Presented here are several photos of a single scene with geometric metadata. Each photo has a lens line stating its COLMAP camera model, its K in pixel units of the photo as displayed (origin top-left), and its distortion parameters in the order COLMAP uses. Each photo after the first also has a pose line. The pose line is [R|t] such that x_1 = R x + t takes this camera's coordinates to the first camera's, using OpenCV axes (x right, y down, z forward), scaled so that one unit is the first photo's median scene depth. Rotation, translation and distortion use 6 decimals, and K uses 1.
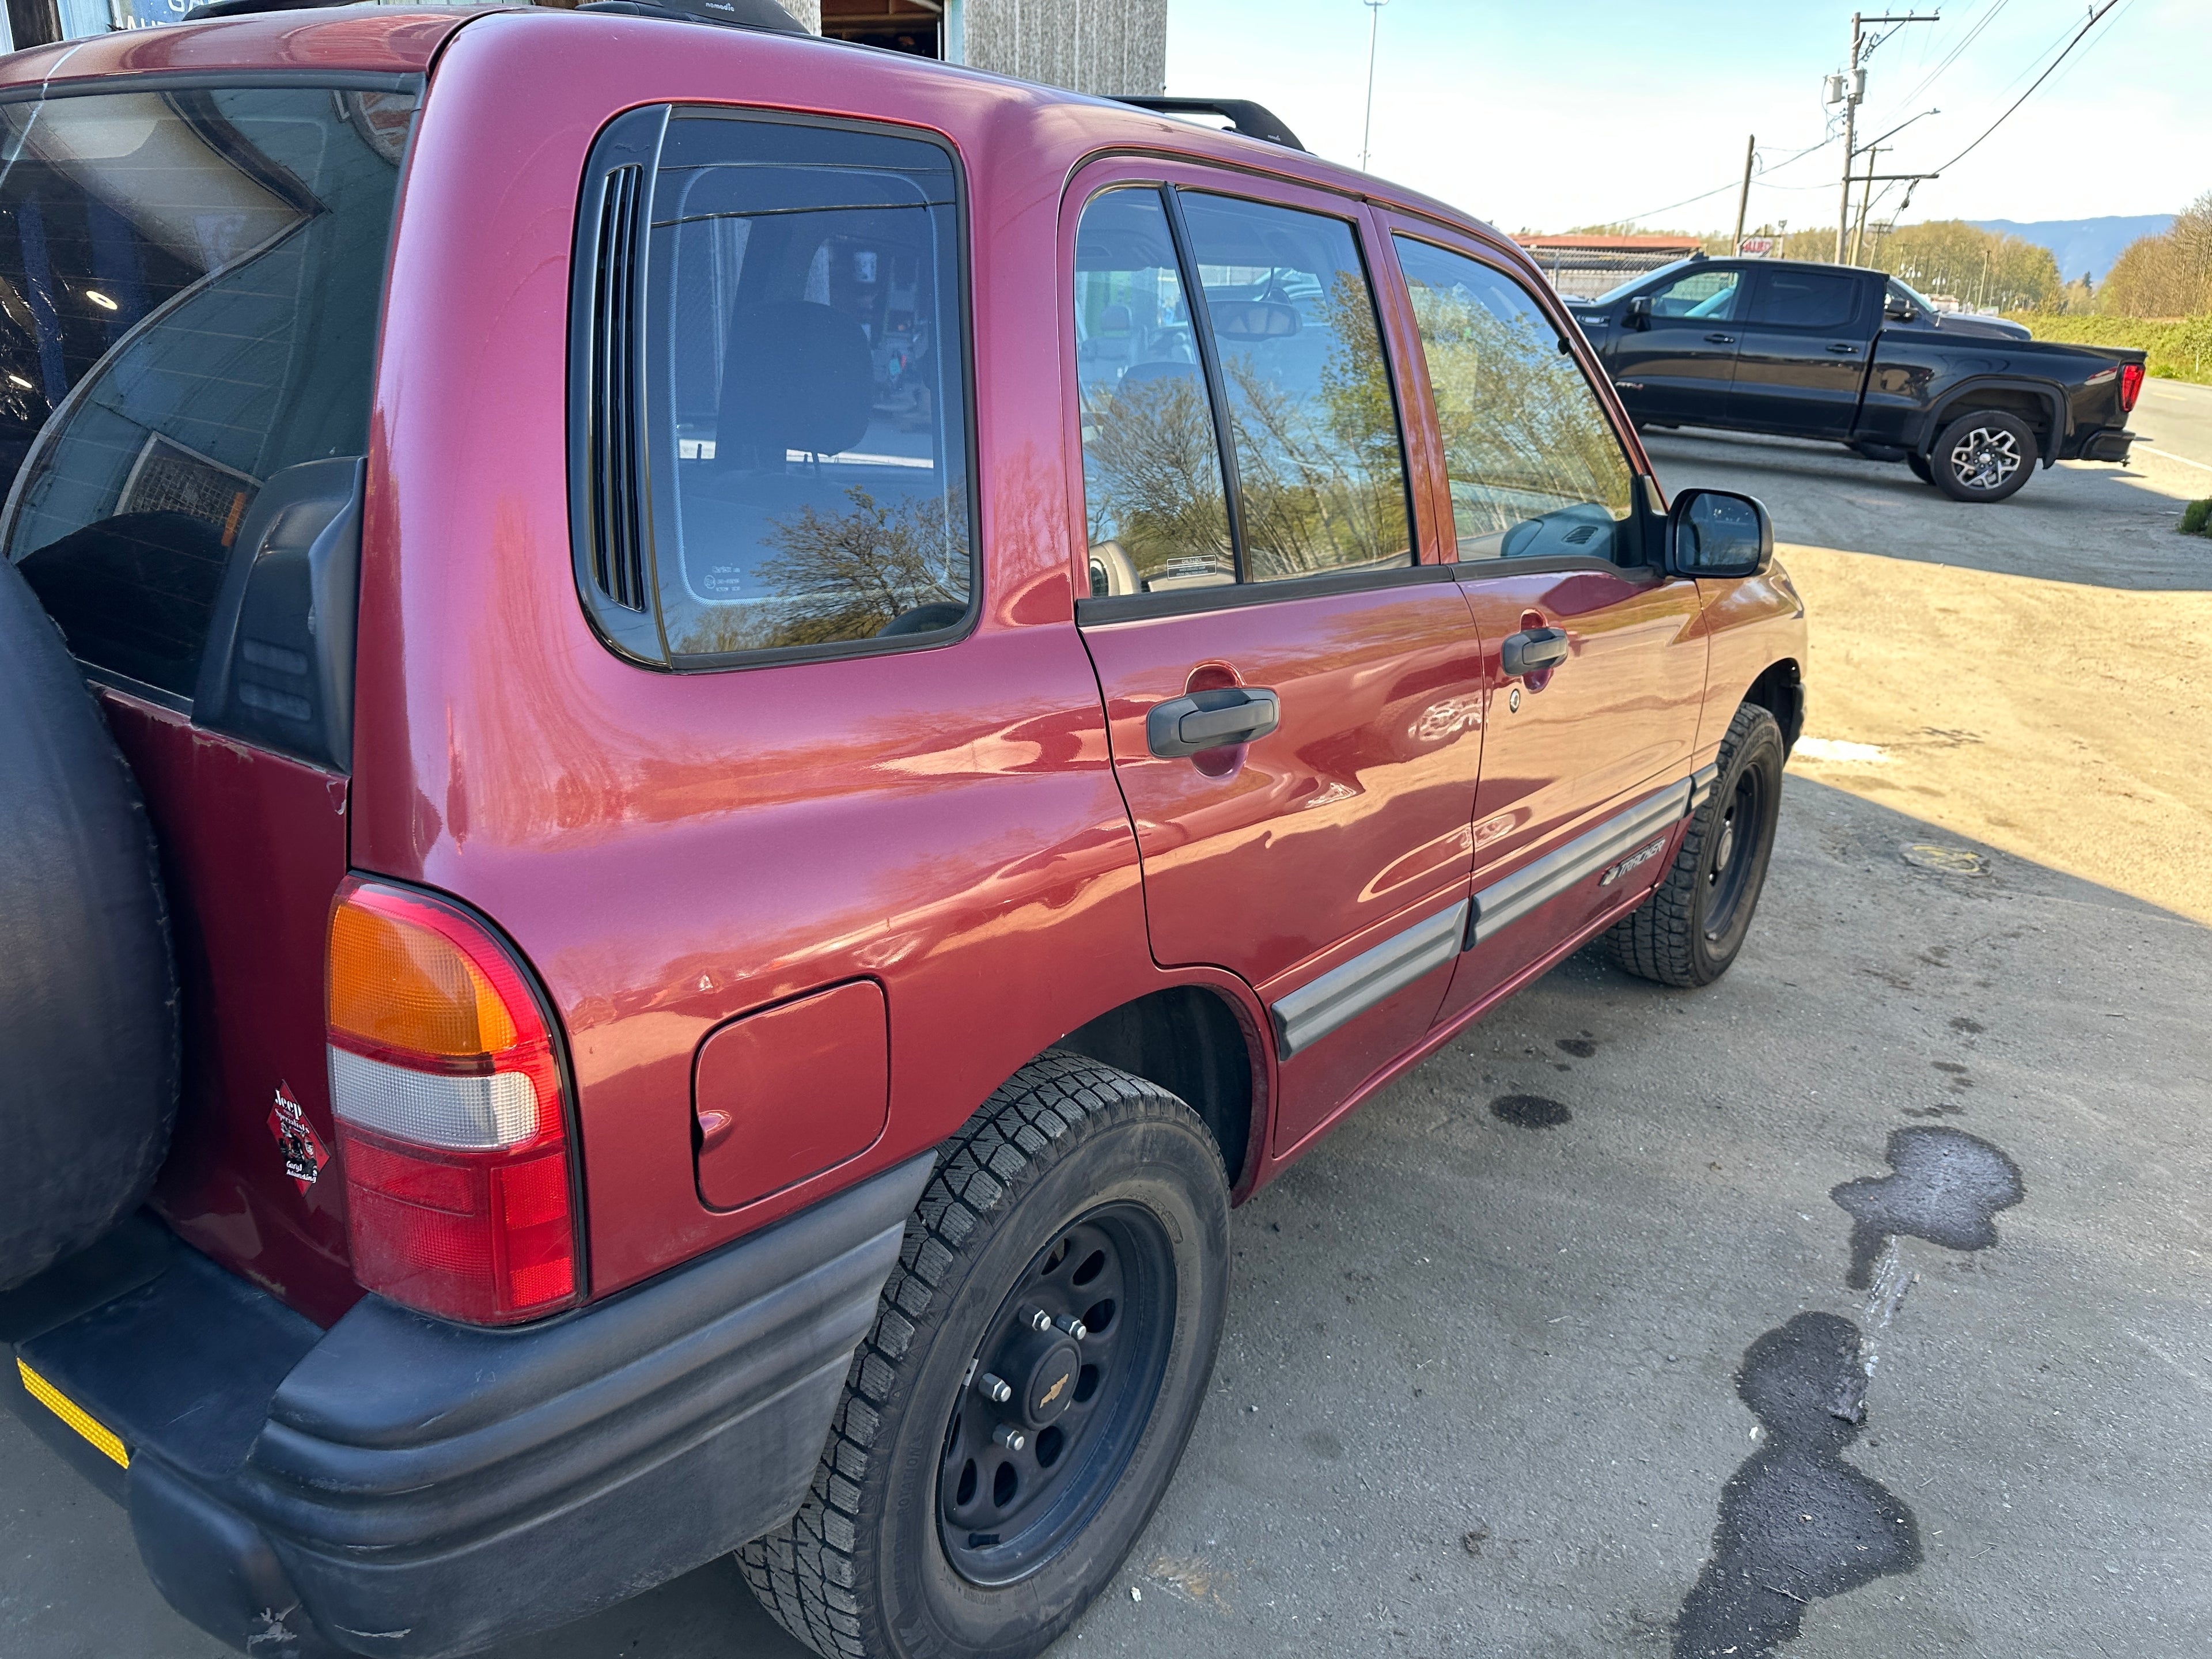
lens RADIAL K [[1548.6, 0, 1077.9], [0, 1548.6, 816.0], [0, 0, 1]] dist [0.004269, -0.009289]
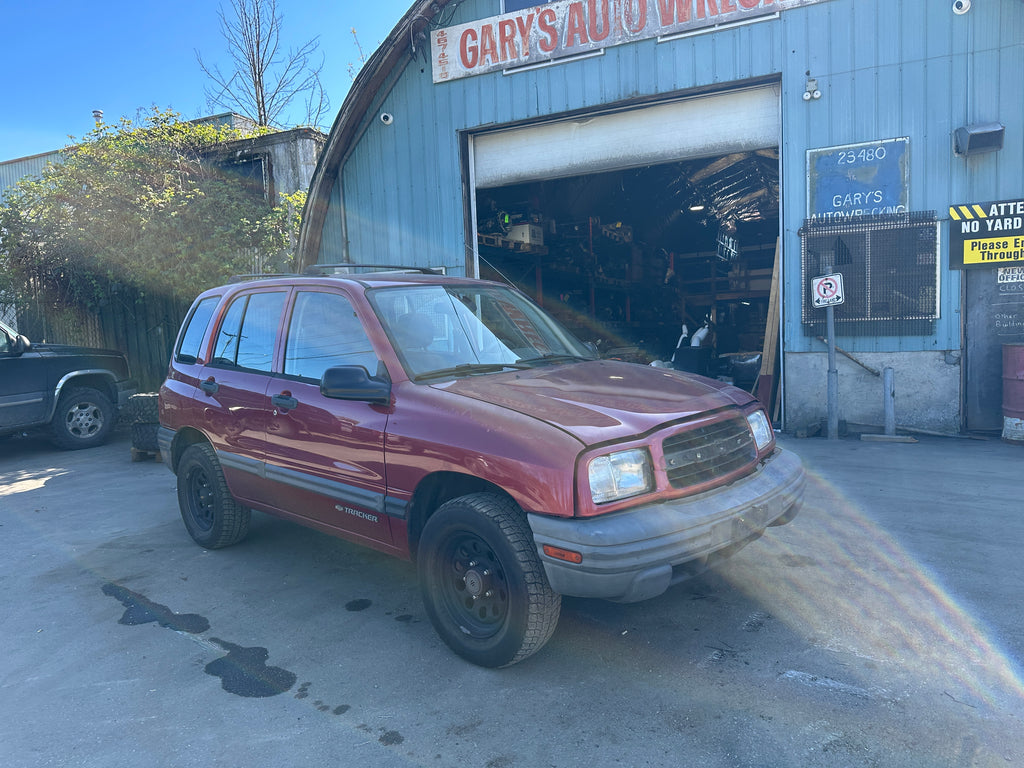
lens RADIAL K [[715.6, 0, 515.6], [0, 715.6, 387.7], [0, 0, 1]] dist [0.082692, -0.110190]
pose [[-0.101685, 0.053580, -0.993373, 1.479520], [-0.272693, 0.958800, 0.079629, -0.324276], [0.956713, 0.278982, -0.082885, 1.300289]]
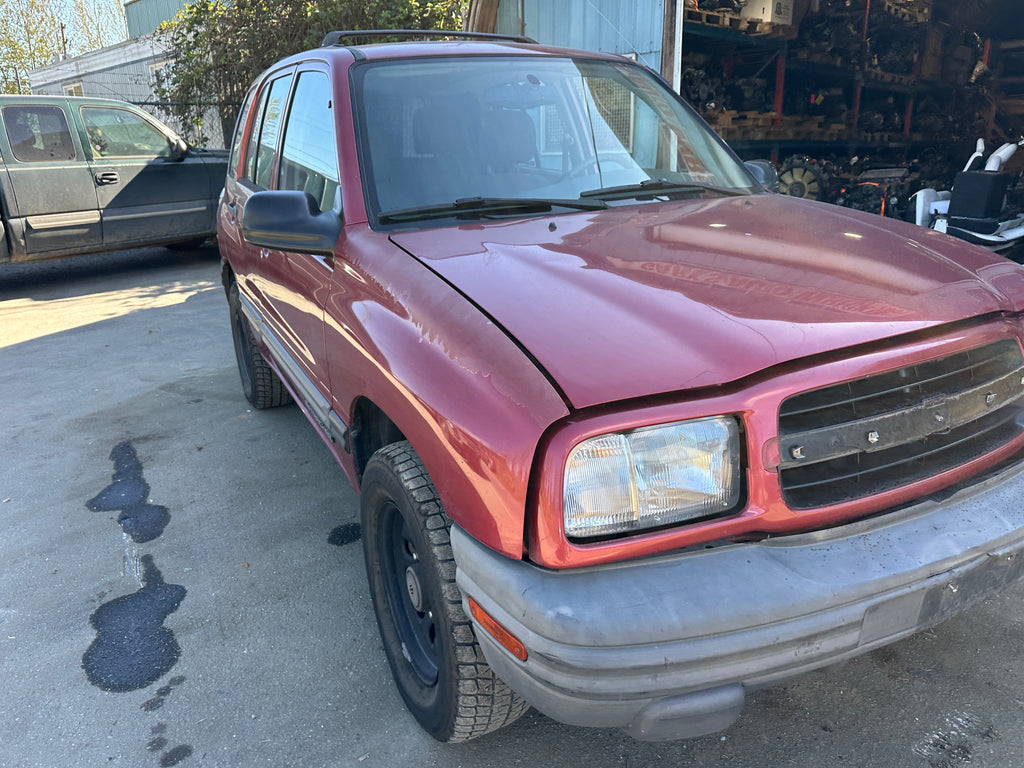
lens RADIAL K [[730.5, 0, 516.0], [0, 730.5, 378.4], [0, 0, 1]] dist [0.000972, -0.007880]
pose [[-0.417691, 0.251358, -0.873128, 0.948607], [-0.272785, 0.881947, 0.384393, -0.366549], [0.866673, 0.398733, -0.299815, 1.415443]]
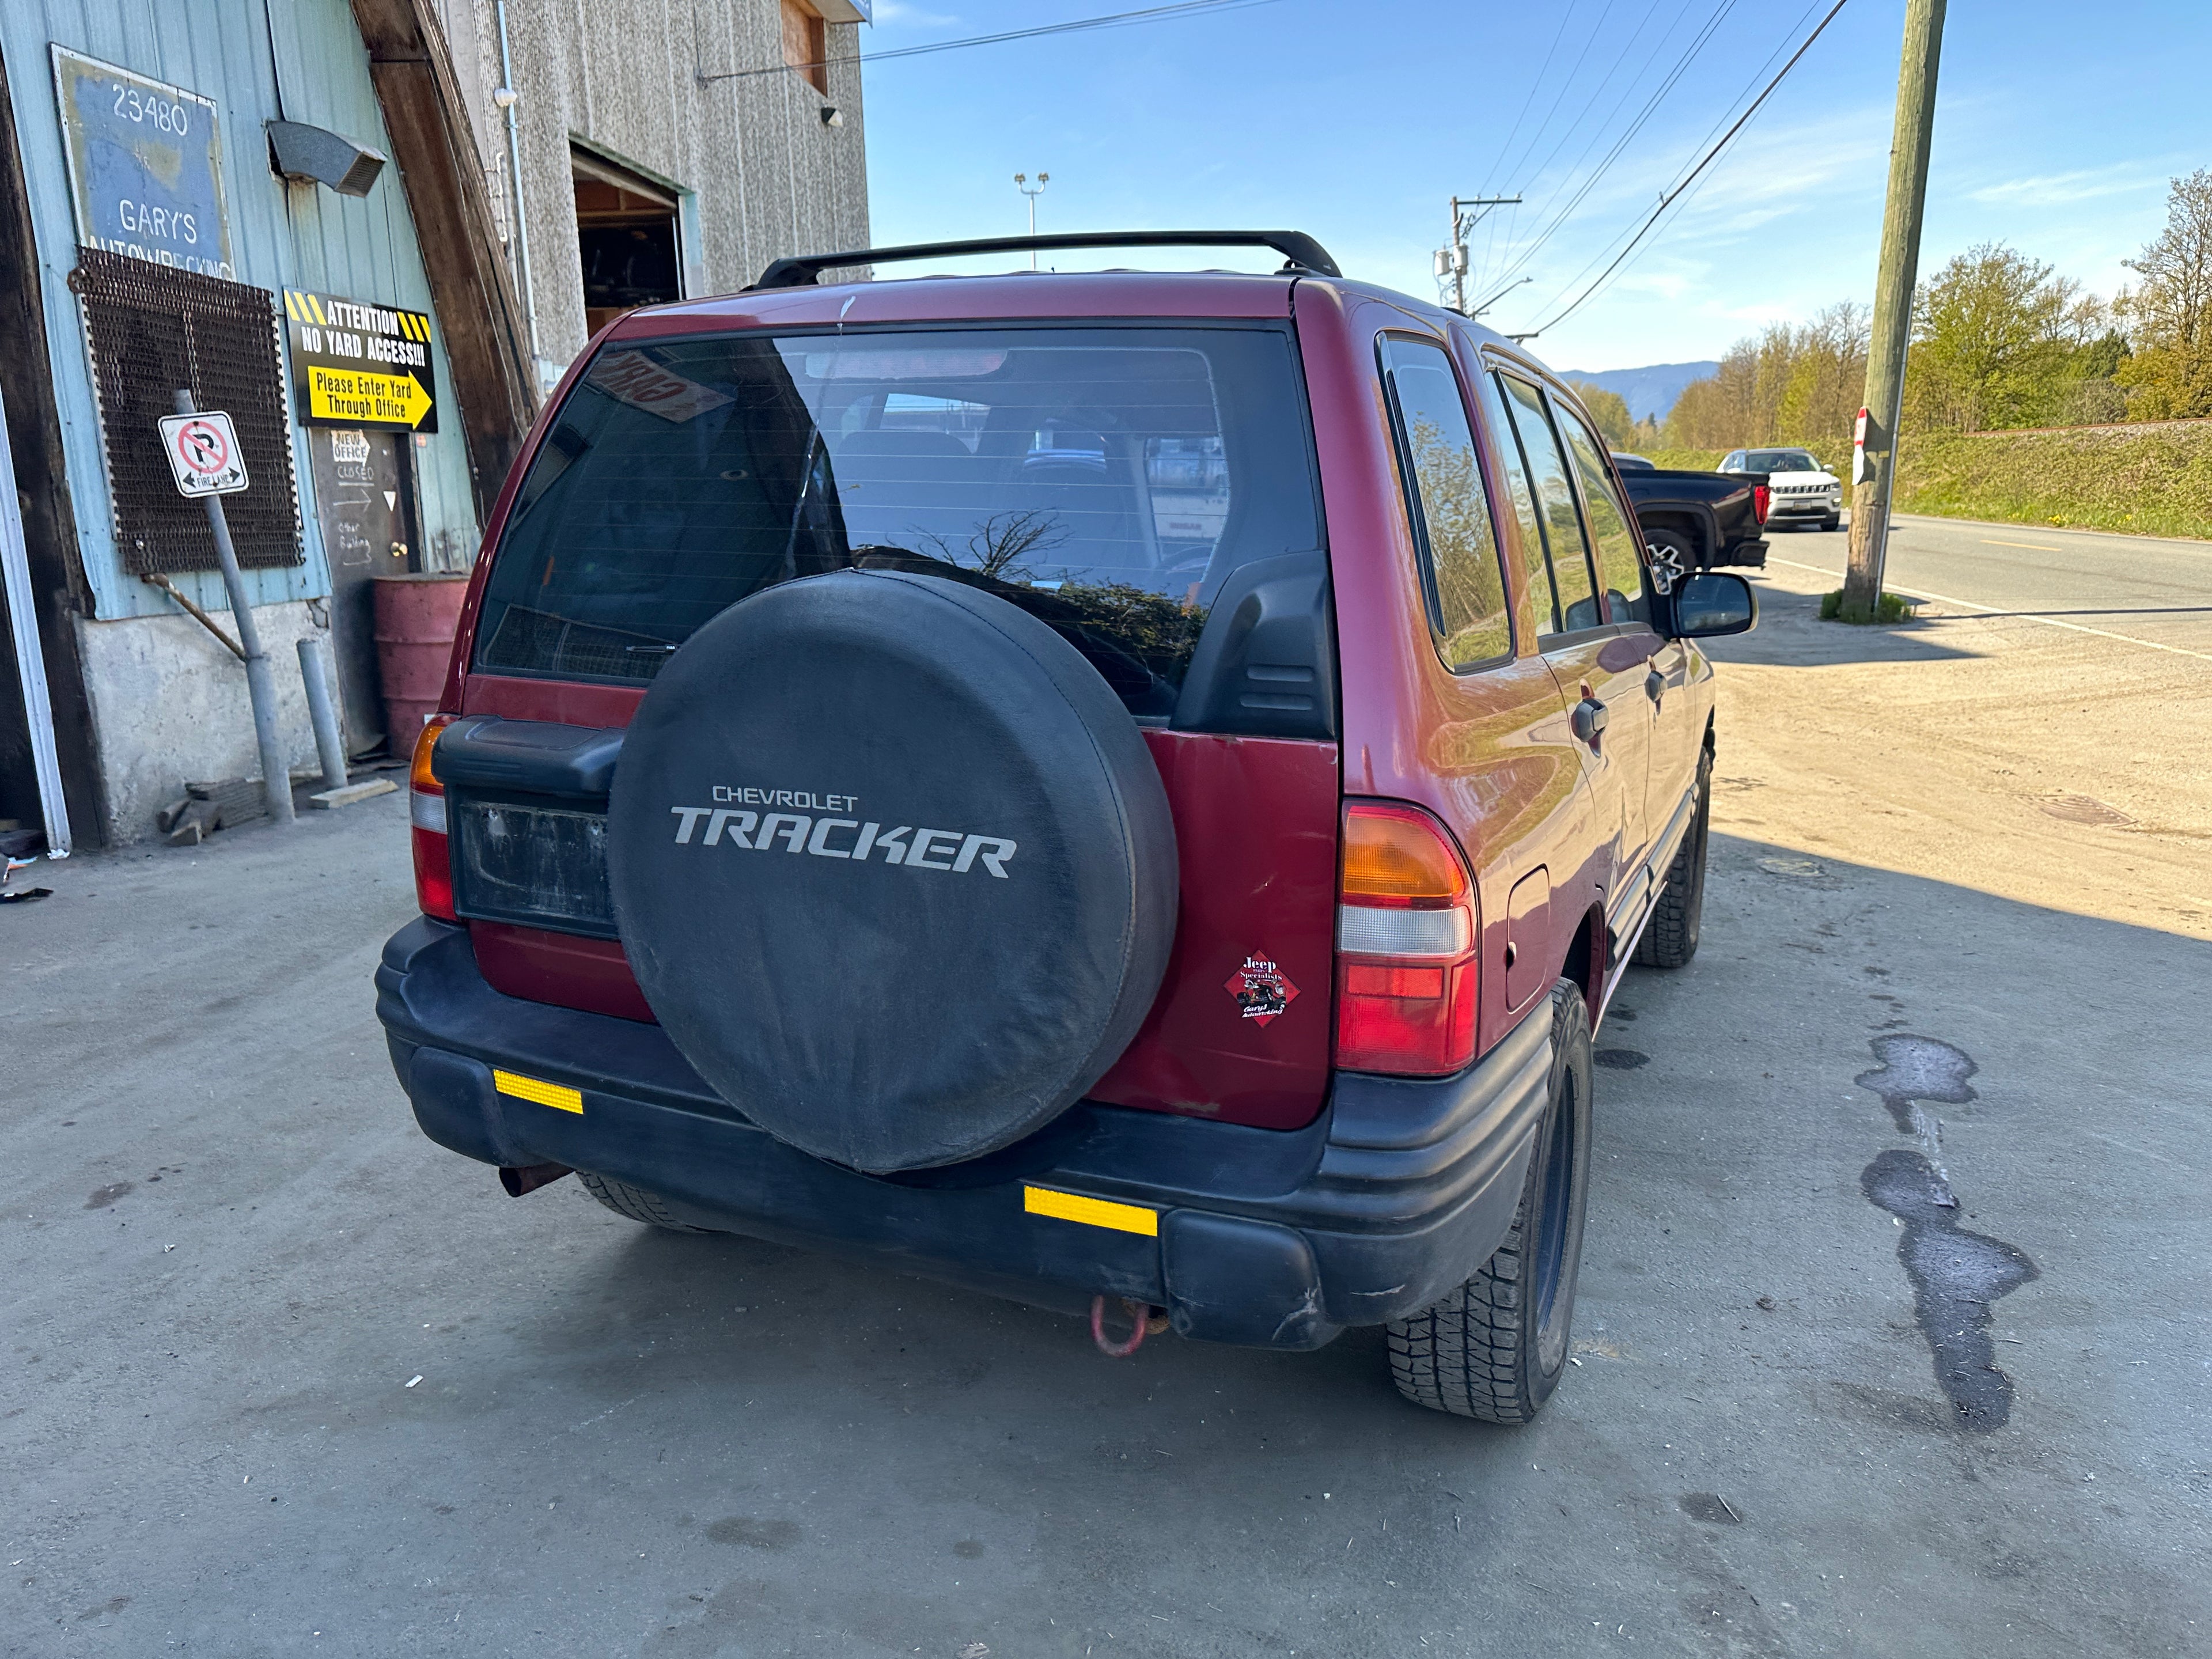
lens RADIAL K [[1549.6, 0, 1100.8], [0, 1549.6, 834.9], [0, 0, 1]] dist [0.010926, -0.009589]
pose [[0.974793, -0.090500, 0.203931, -0.386317], [0.108342, 0.991043, -0.078076, 0.063901], [-0.195039, 0.098202, 0.975867, -0.193951]]
